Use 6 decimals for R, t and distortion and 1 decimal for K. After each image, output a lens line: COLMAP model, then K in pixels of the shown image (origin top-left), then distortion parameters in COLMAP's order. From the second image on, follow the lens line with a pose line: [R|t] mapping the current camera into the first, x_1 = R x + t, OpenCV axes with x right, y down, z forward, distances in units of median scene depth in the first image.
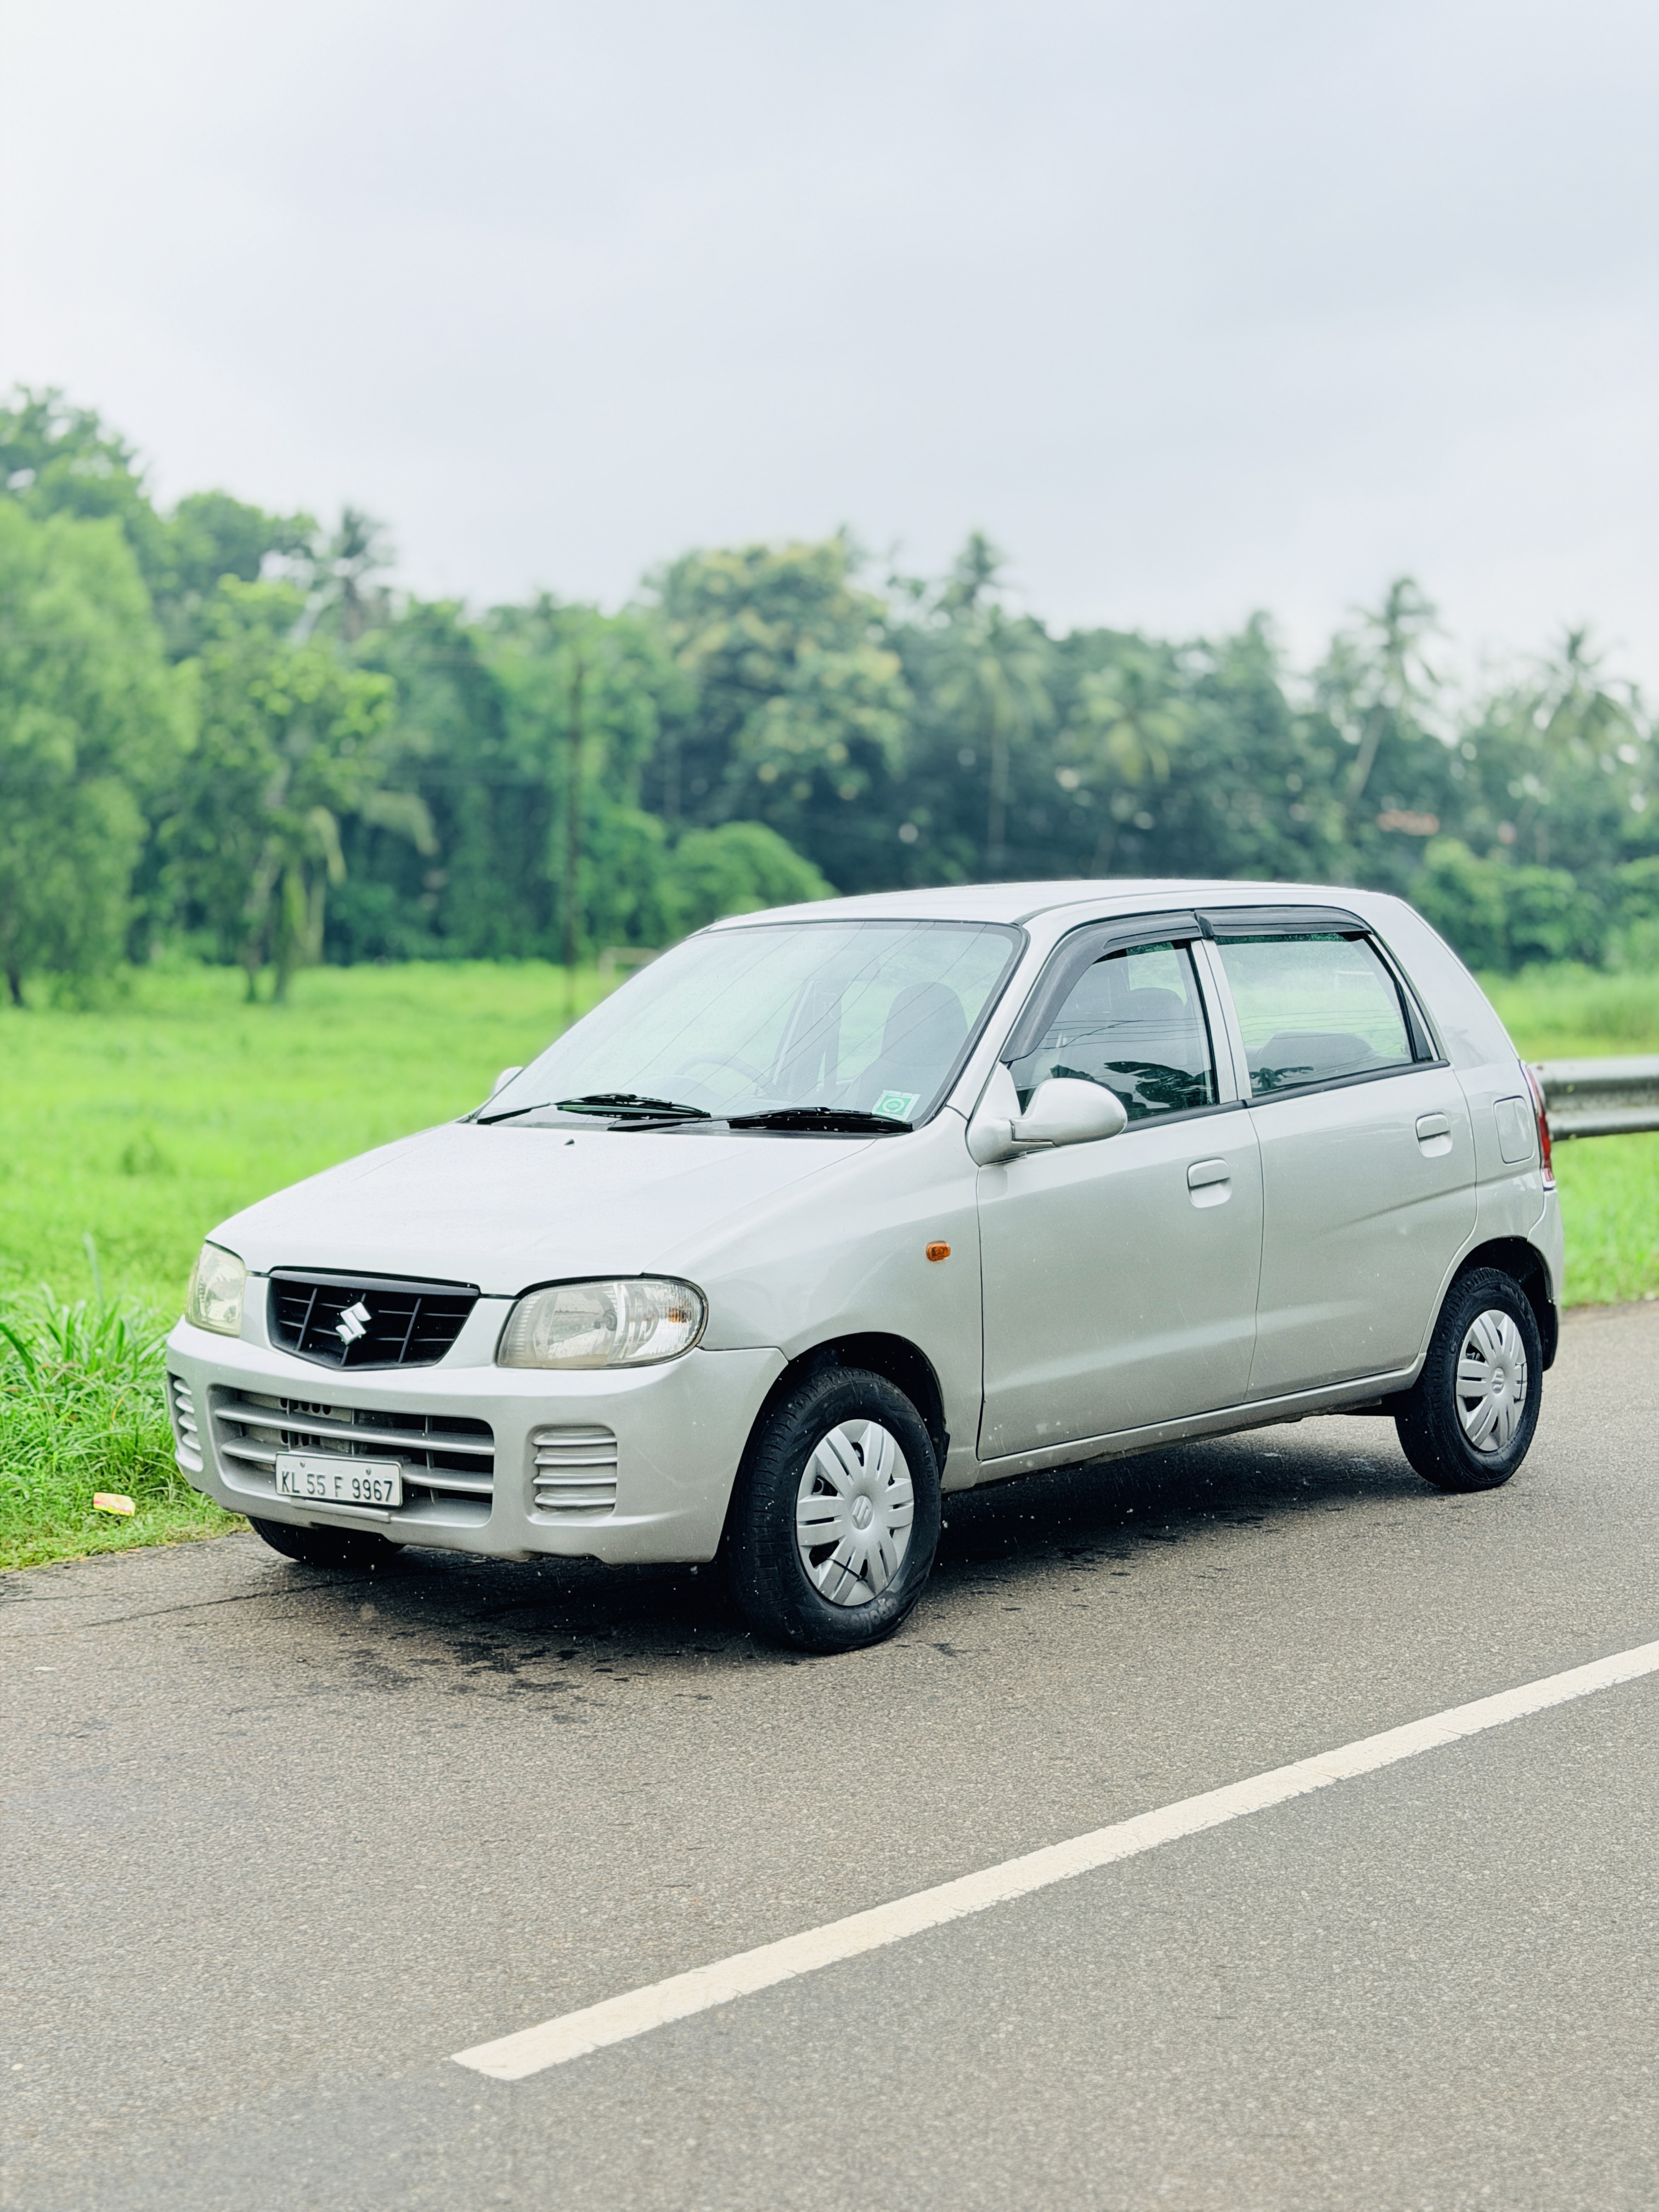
lens RADIAL K [[3237.4, 0, 829.5], [0, 3237.4, 1106.0], [0, 0, 1]] dist [0.018295, 0.041486]
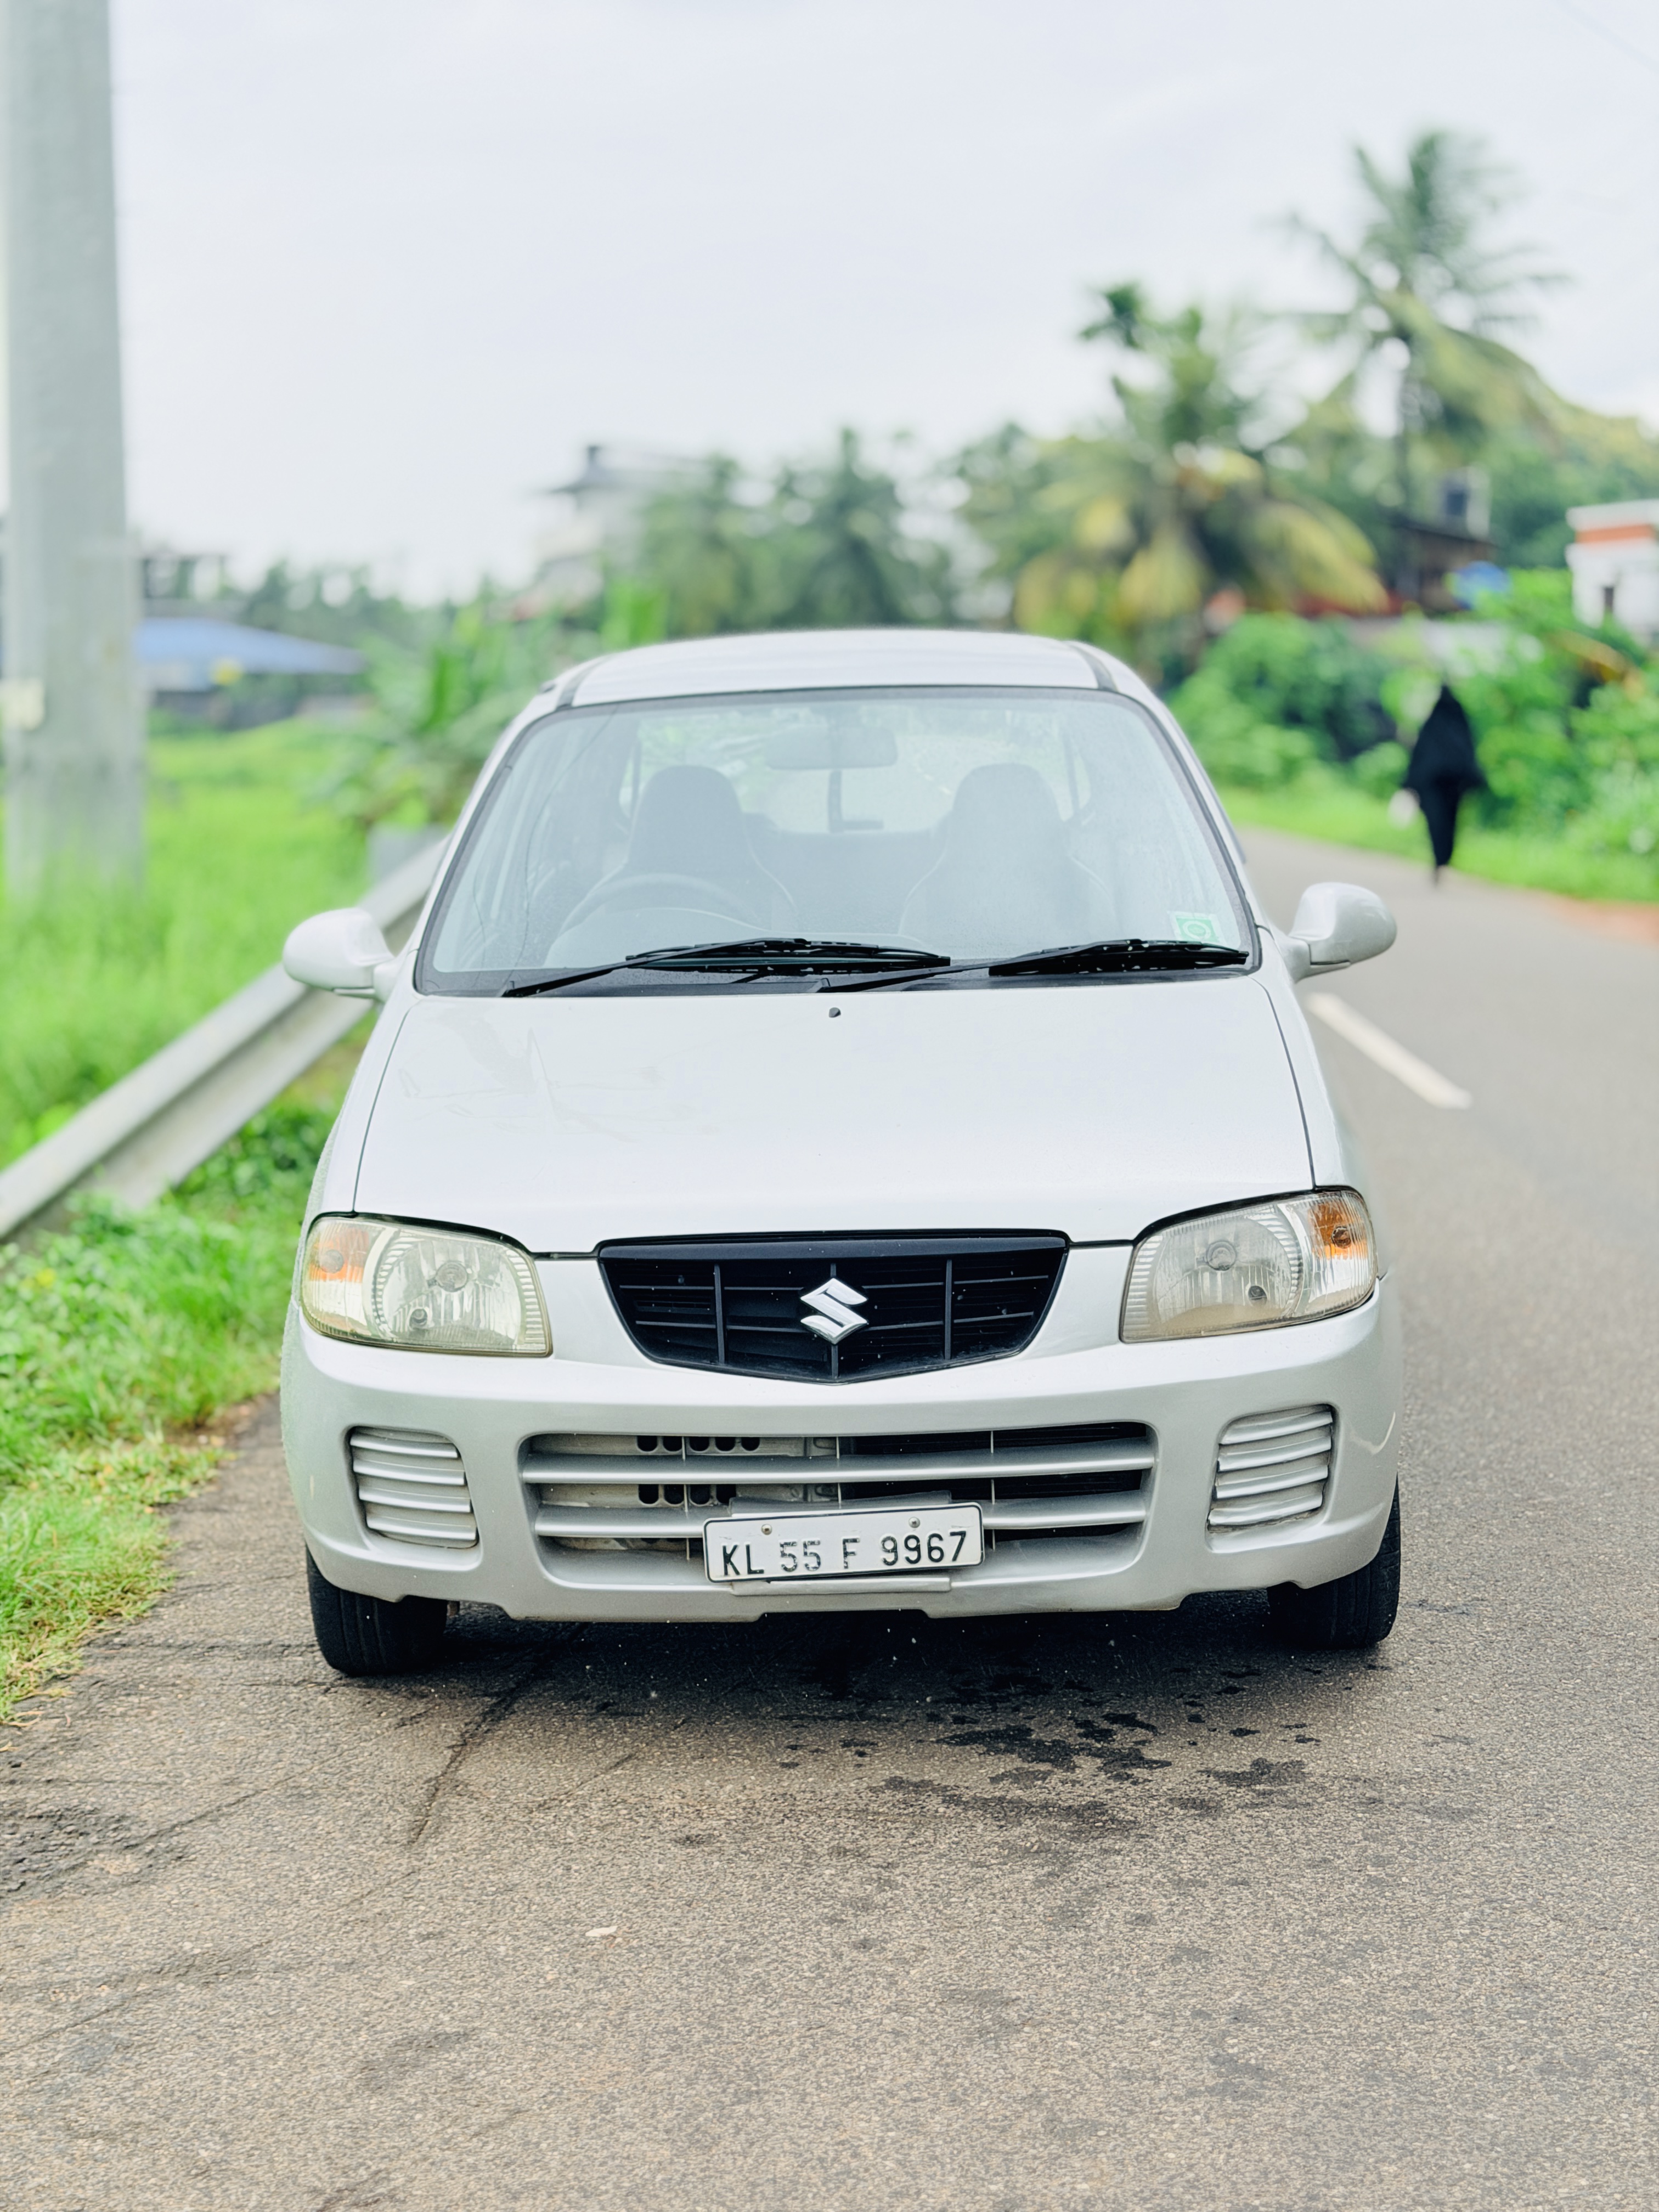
lens RADIAL K [[3237.4, 0, 829.5], [0, 3237.4, 1106.0], [0, 0, 1]] dist [0.018295, 0.041486]
pose [[0.764218, -0.104085, 0.636504, -0.569395], [0.052250, 0.993640, 0.099752, -0.041859], [-0.642838, -0.042975, 0.764795, 0.488908]]
